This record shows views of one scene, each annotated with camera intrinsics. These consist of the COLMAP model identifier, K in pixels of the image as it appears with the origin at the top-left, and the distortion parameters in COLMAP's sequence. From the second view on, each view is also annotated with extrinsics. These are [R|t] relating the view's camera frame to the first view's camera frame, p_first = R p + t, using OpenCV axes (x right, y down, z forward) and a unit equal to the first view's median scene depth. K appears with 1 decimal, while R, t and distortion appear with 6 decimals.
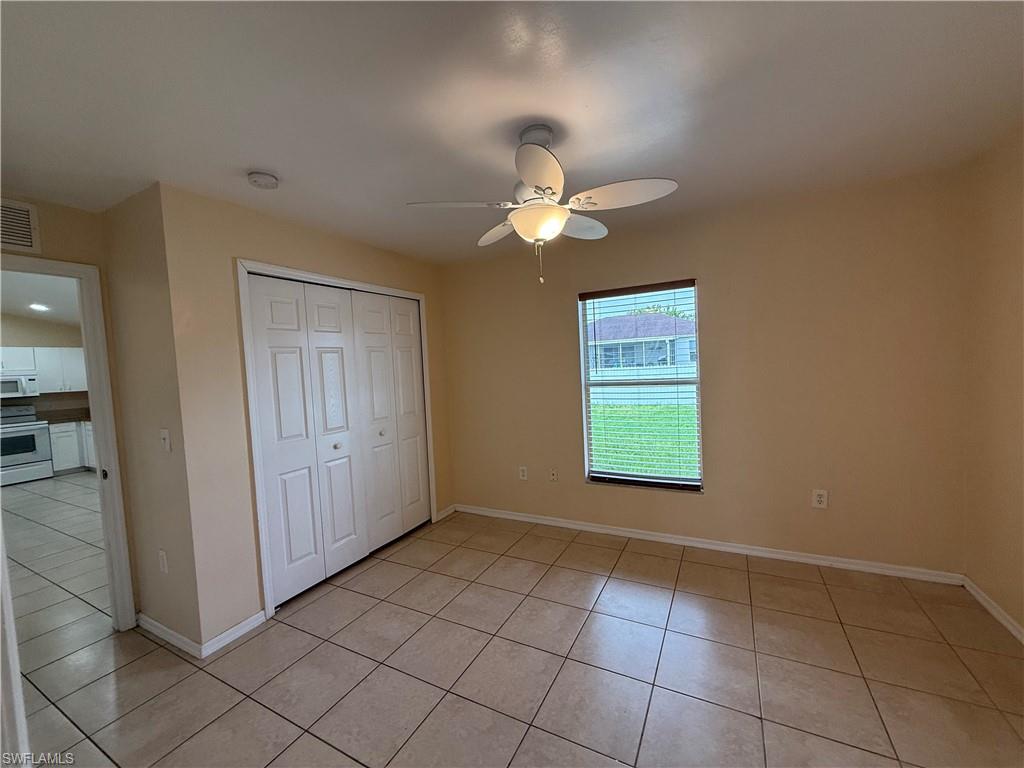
lens RADIAL K [[405.9, 0, 515.2], [0, 405.9, 384.1], [0, 0, 1]] dist [-0.000603, 0.000056]
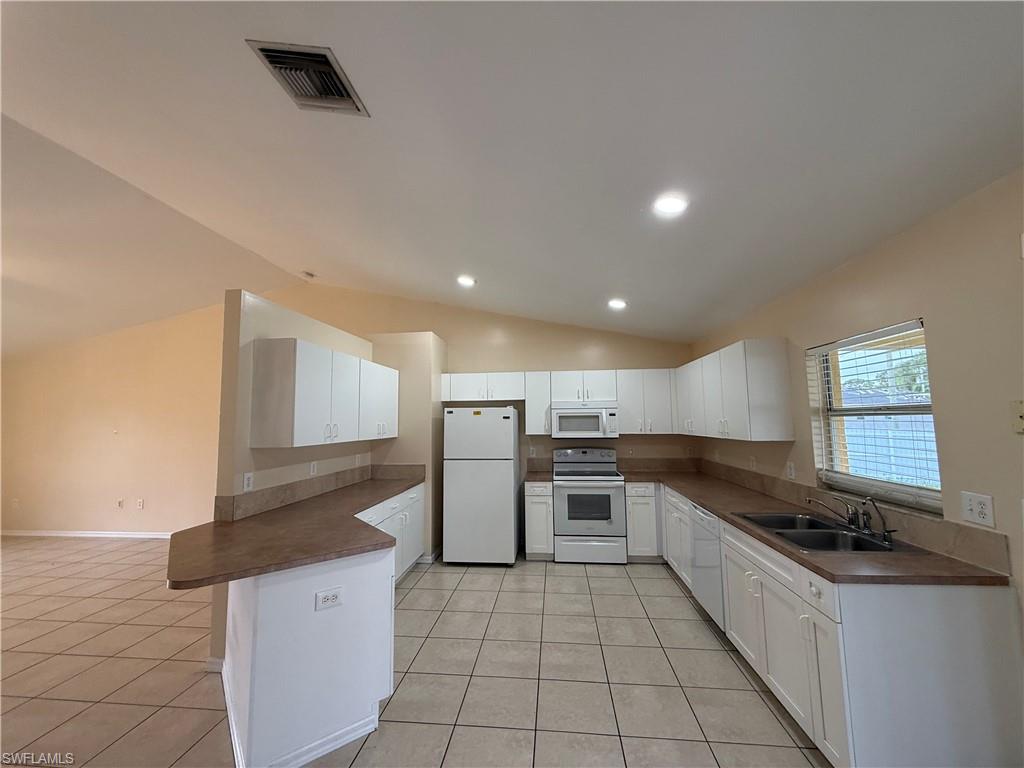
lens RADIAL K [[405.9, 0, 514.0], [0, 405.9, 384.0], [0, 0, 1]] dist [-0.000603, 0.000056]
pose [[0.377265, -0.036329, -0.925393, -1.329599], [-0.053945, 0.996672, -0.061120, -0.025195], [0.924533, 0.072979, 0.374049, 1.271896]]
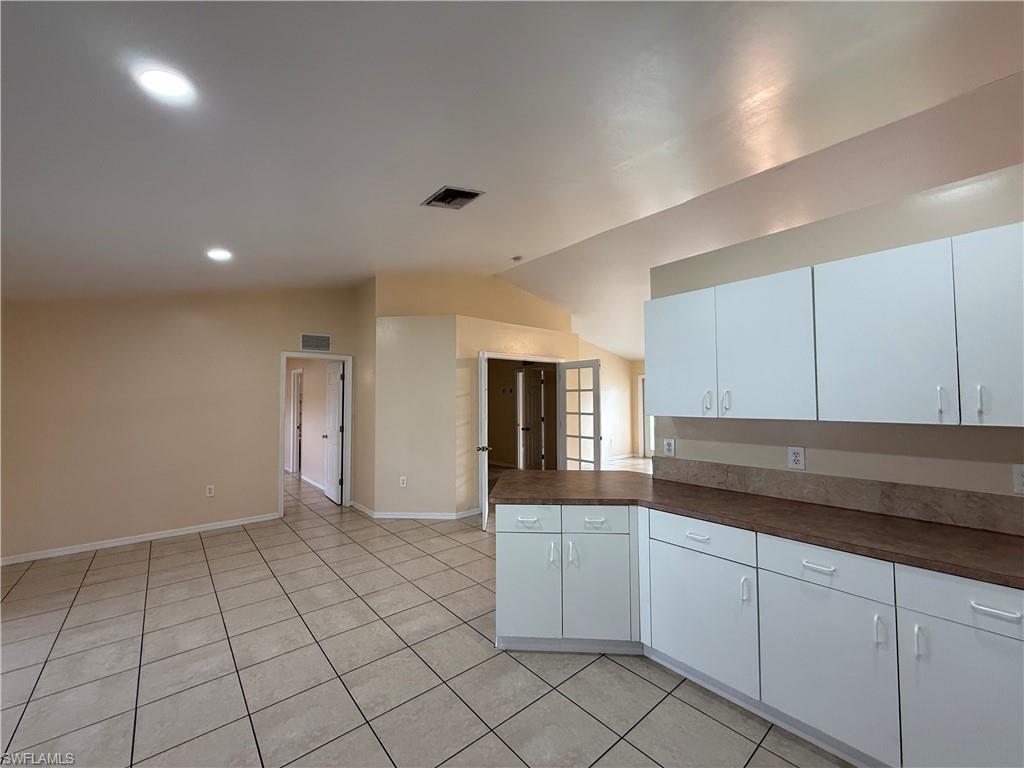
lens RADIAL K [[405.9, 0, 512.1], [0, 405.9, 383.5], [0, 0, 1]] dist [-0.000603, 0.000056]
pose [[-0.927594, 0.072680, 0.366452, -2.306551], [0.074471, 0.997180, -0.009267, 0.001497], [-0.366092, 0.018694, -0.930391, 1.995085]]
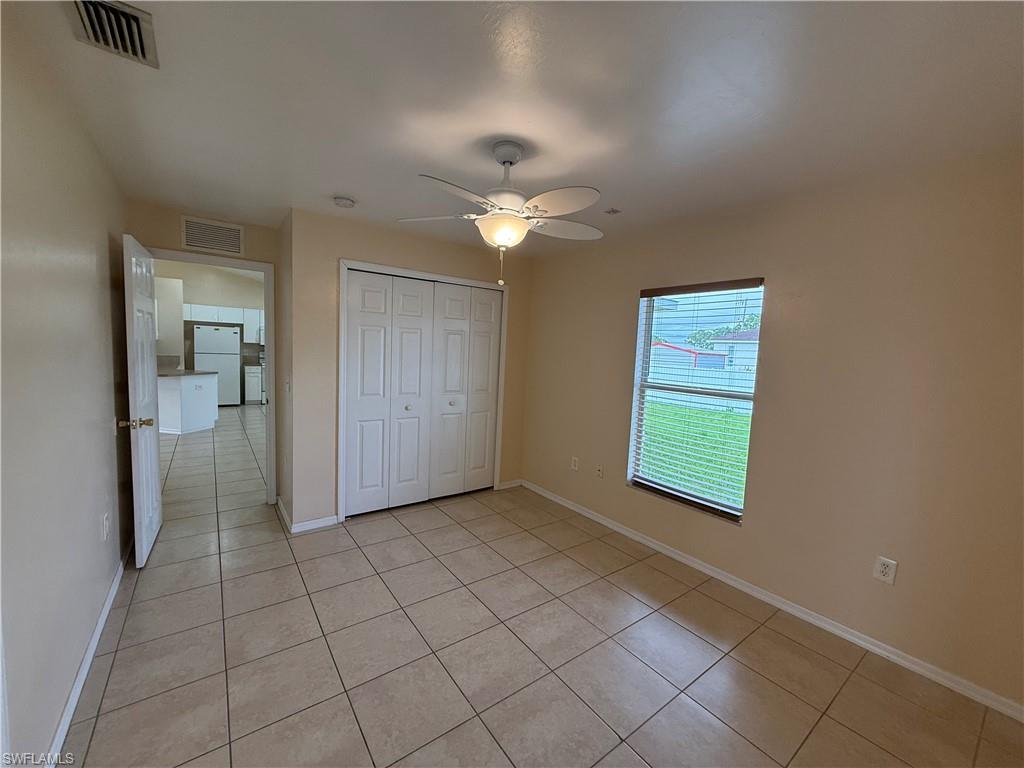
lens RADIAL K [[405.9, 0, 510.2], [0, 405.9, 384.3], [0, 0, 1]] dist [-0.000603, 0.000056]
pose [[0.898550, 0.128209, -0.419727, 0.325336], [-0.112368, 0.991707, 0.062368, -0.028974], [0.424243, -0.008876, 0.905505, 0.002119]]
